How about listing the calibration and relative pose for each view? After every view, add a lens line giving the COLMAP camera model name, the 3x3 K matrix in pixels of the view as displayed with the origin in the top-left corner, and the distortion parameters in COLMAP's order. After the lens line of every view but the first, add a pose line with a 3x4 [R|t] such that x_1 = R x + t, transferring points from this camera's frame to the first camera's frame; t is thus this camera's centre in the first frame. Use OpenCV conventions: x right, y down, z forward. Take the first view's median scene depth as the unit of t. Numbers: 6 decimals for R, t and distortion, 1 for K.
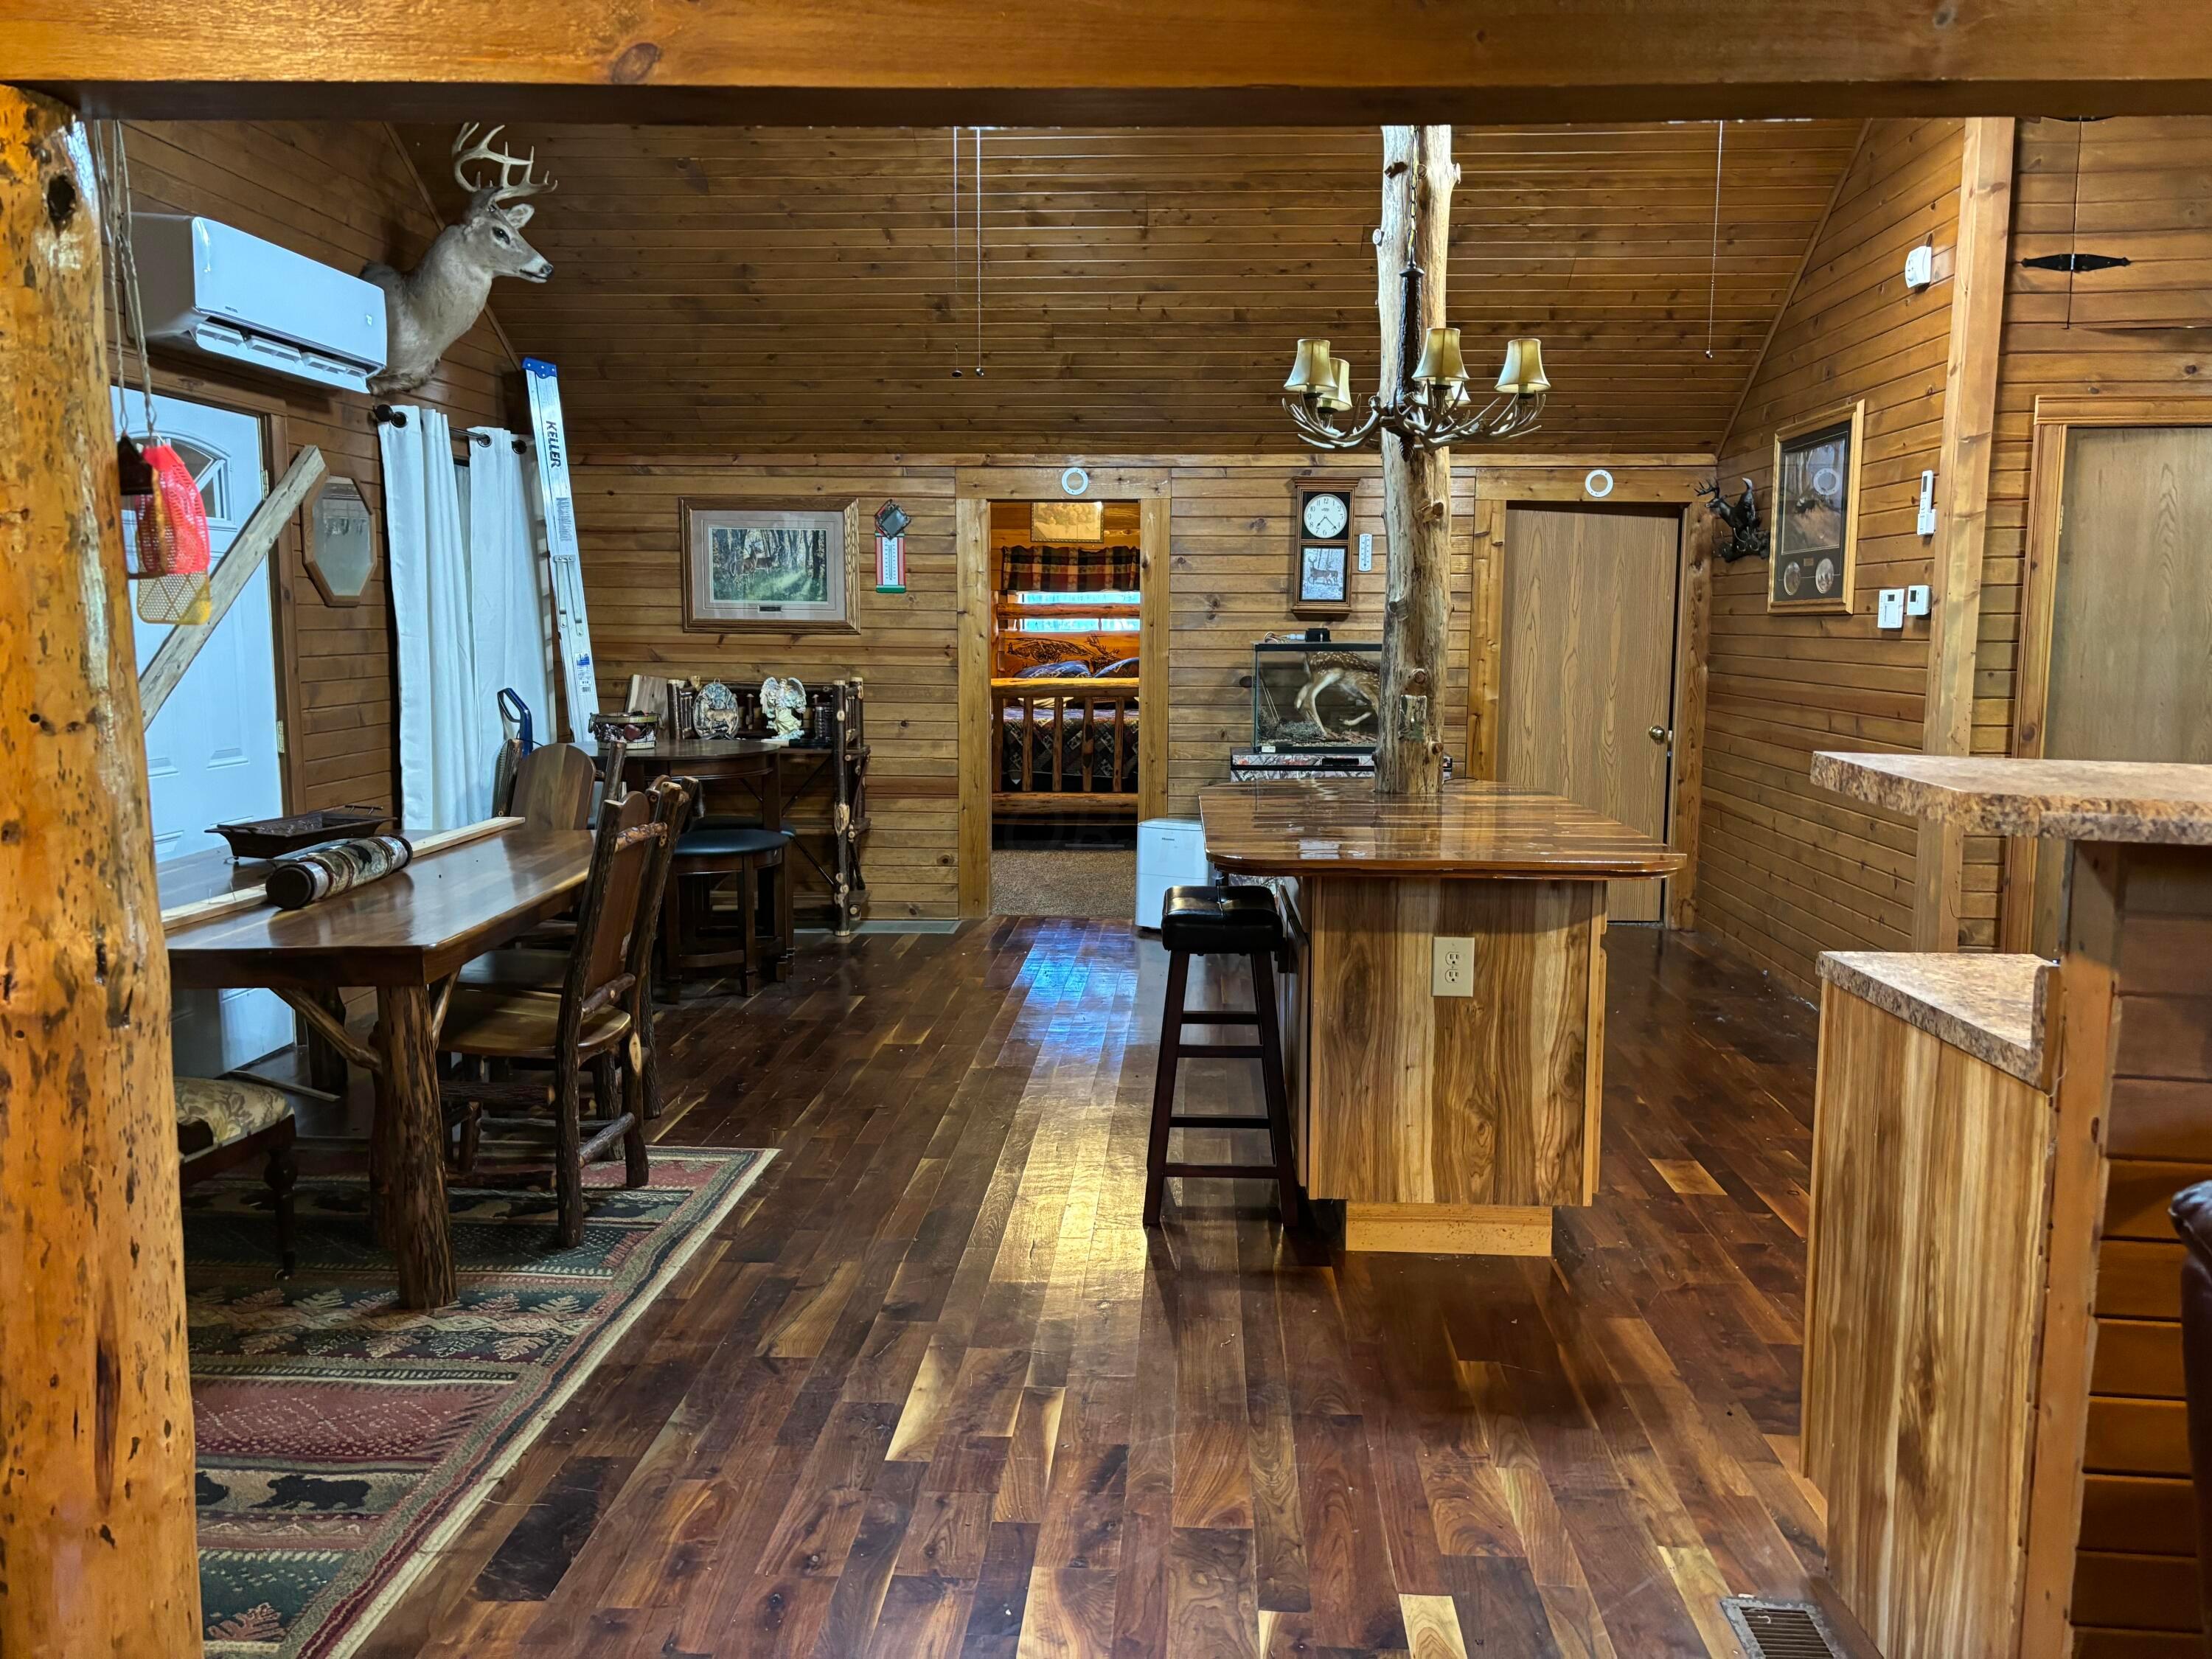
lens RADIAL K [[1668.9, 0, 1116.0], [0, 1668.9, 823.0], [0, 0, 1]] dist [0.049739, -0.054121]
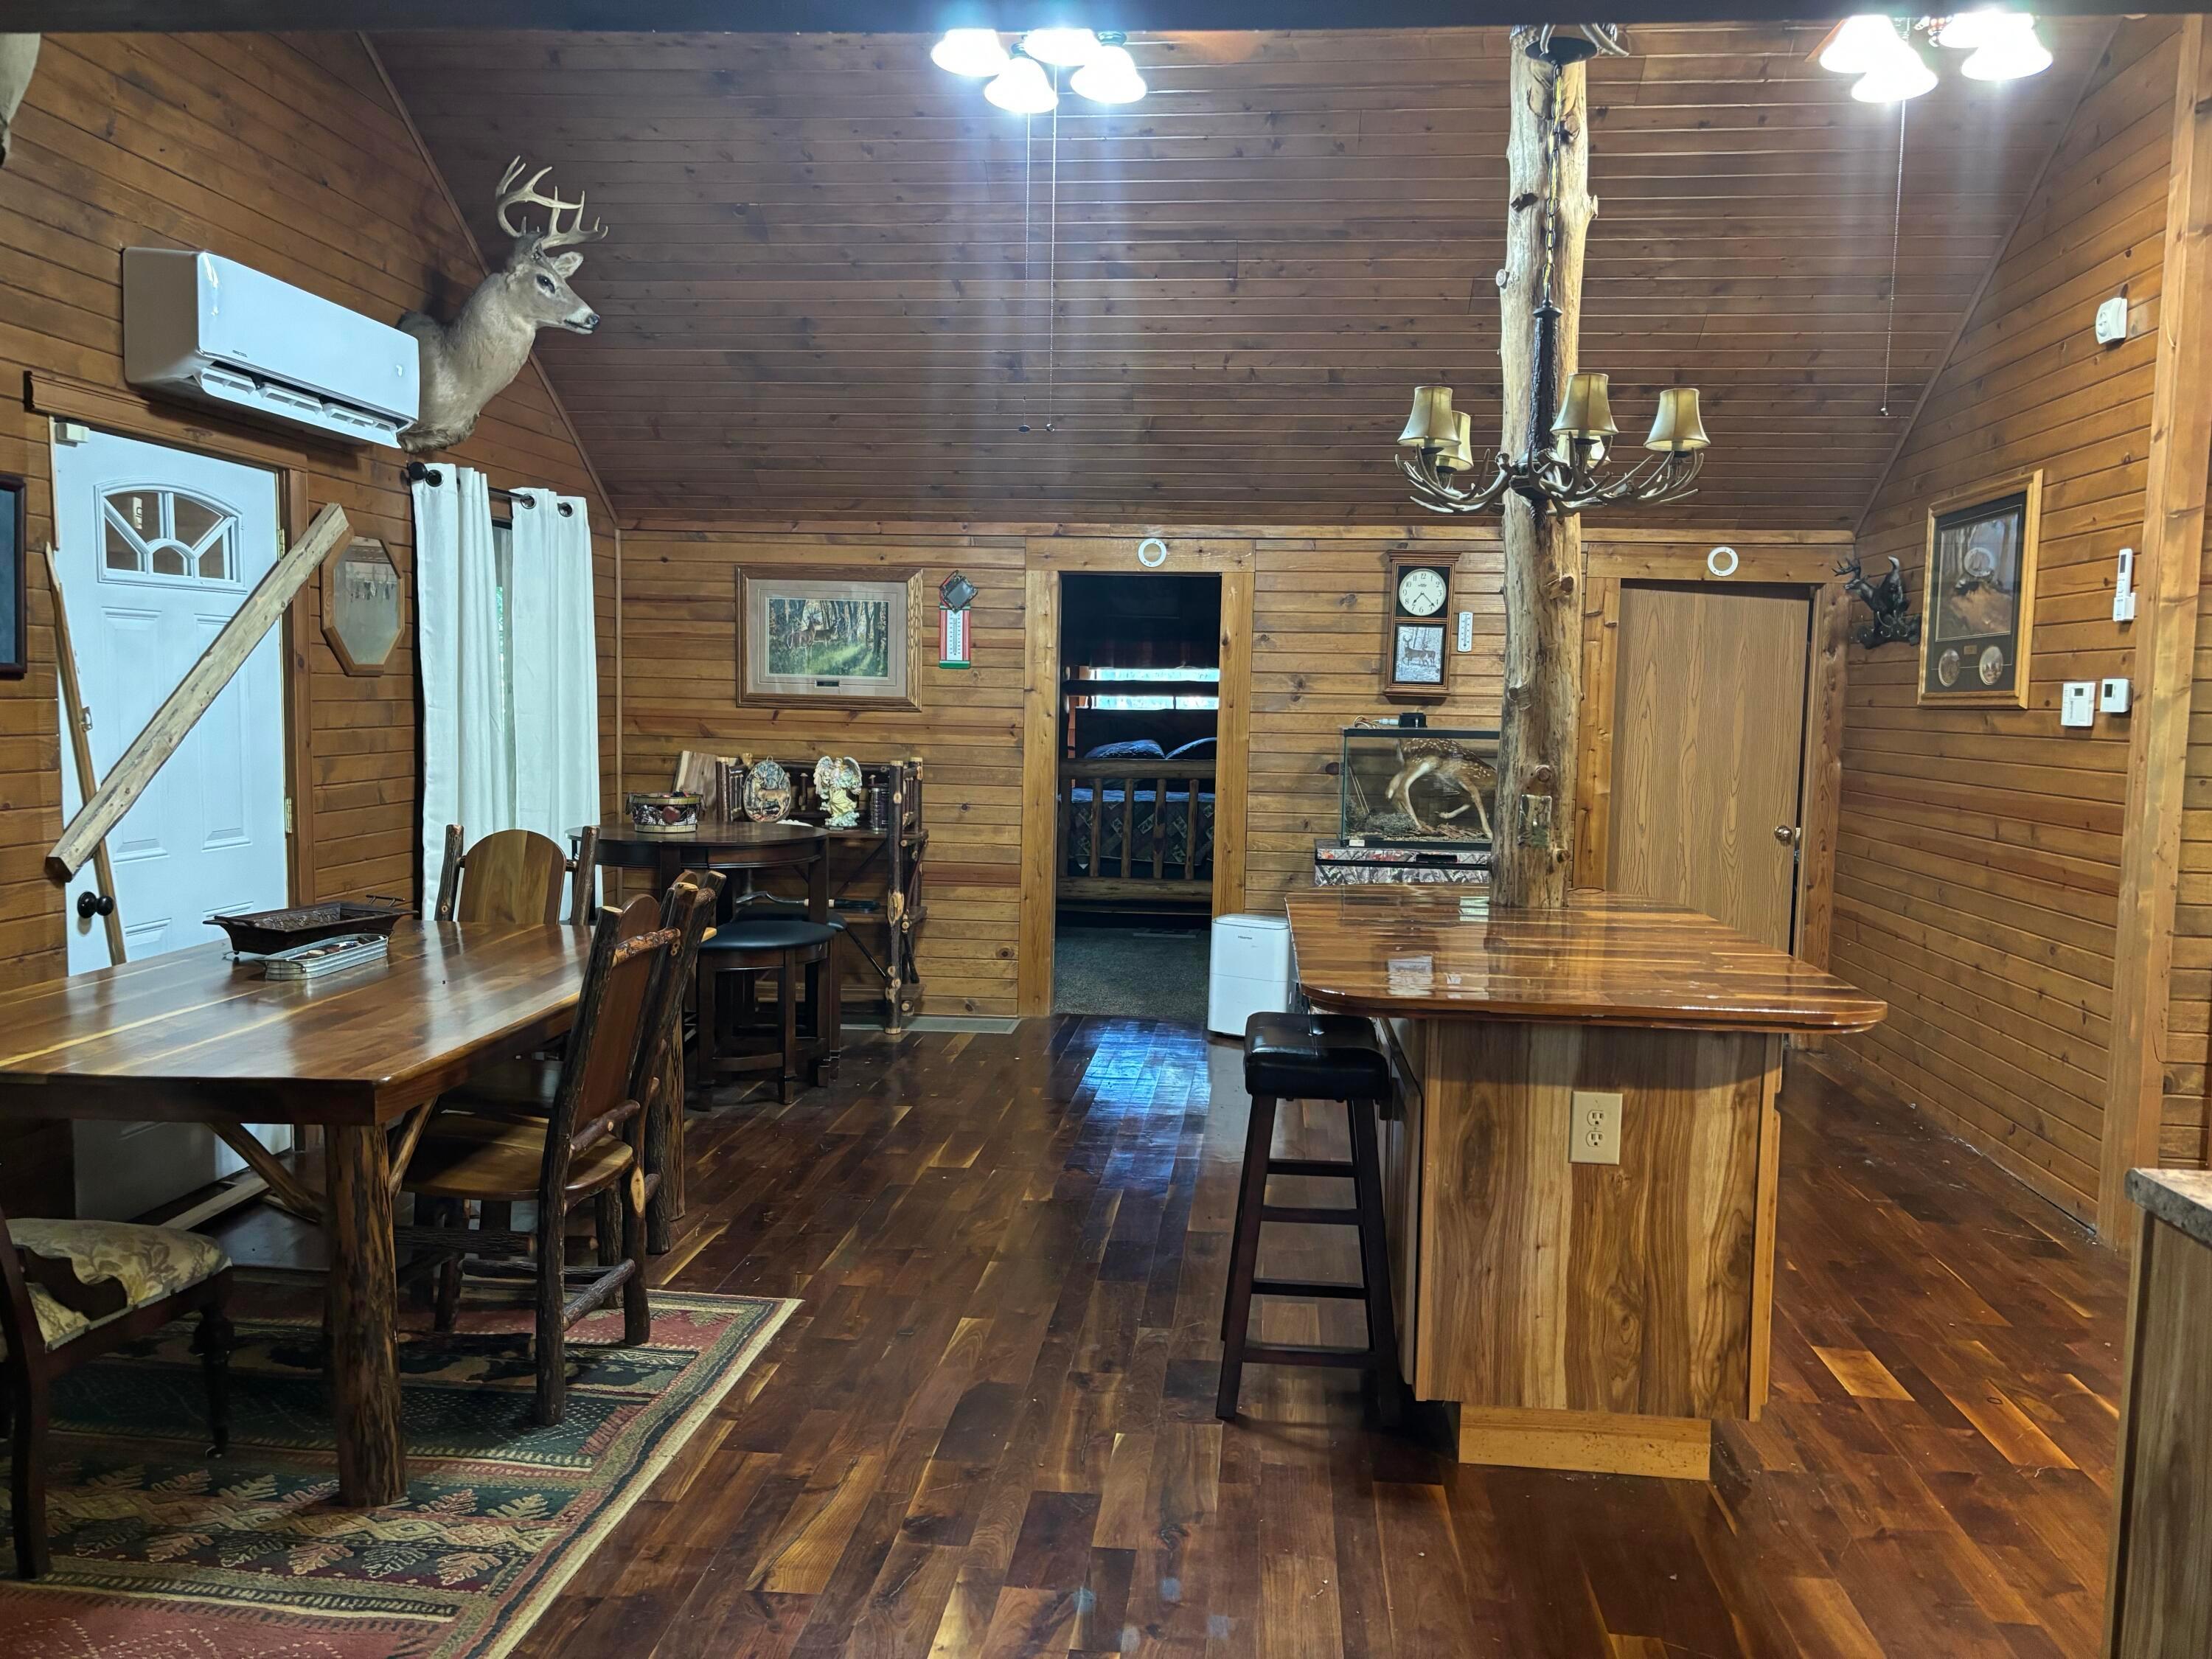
lens RADIAL K [[1668.9, 0, 1103.7], [0, 1668.9, 840.7], [0, 0, 1]] dist [0.049739, -0.054121]
pose [[0.998578, 0.019847, -0.049468, -0.003161], [-0.021506, 0.999216, -0.033249, -0.016570], [0.048770, 0.034266, 0.998222, 0.102724]]
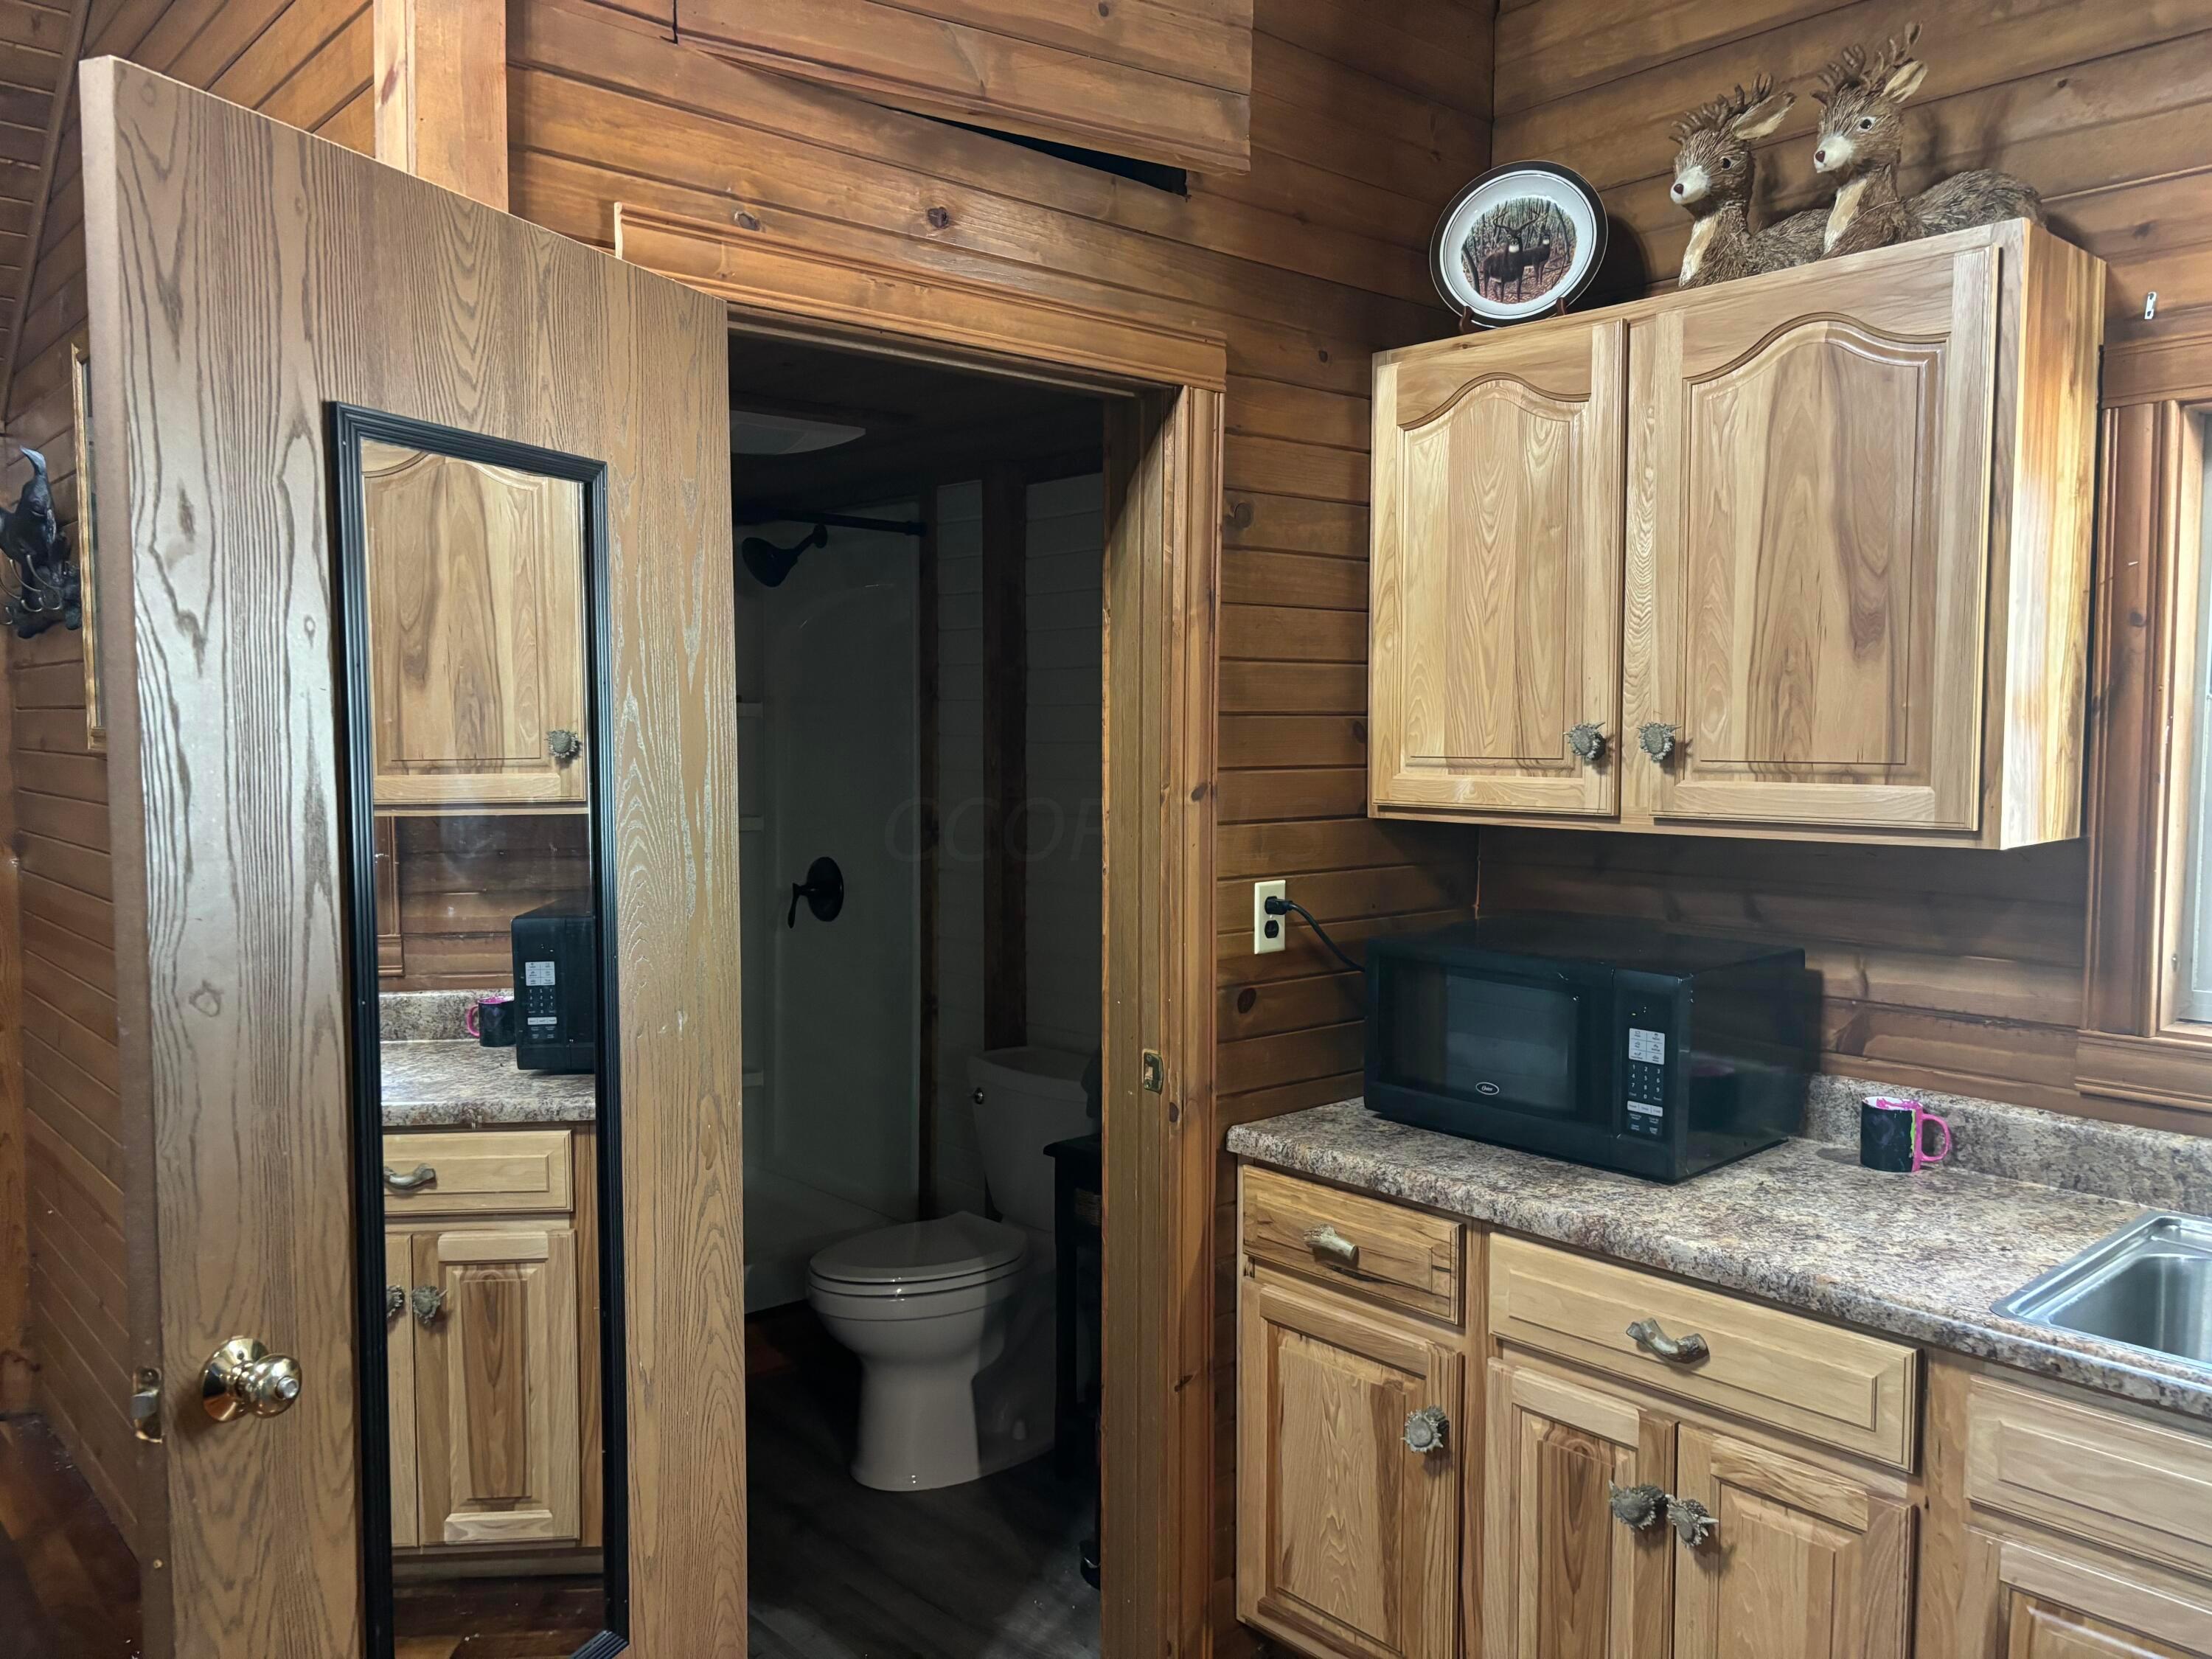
lens RADIAL K [[1668.9, 0, 1112.4], [0, 1668.9, 838.5], [0, 0, 1]] dist [0.049739, -0.054121]
pose [[0.710930, -0.042023, 0.702006, 0.347868], [0.078528, 0.996714, -0.019862, -0.094387], [-0.698864, 0.069247, 0.711894, 0.651304]]
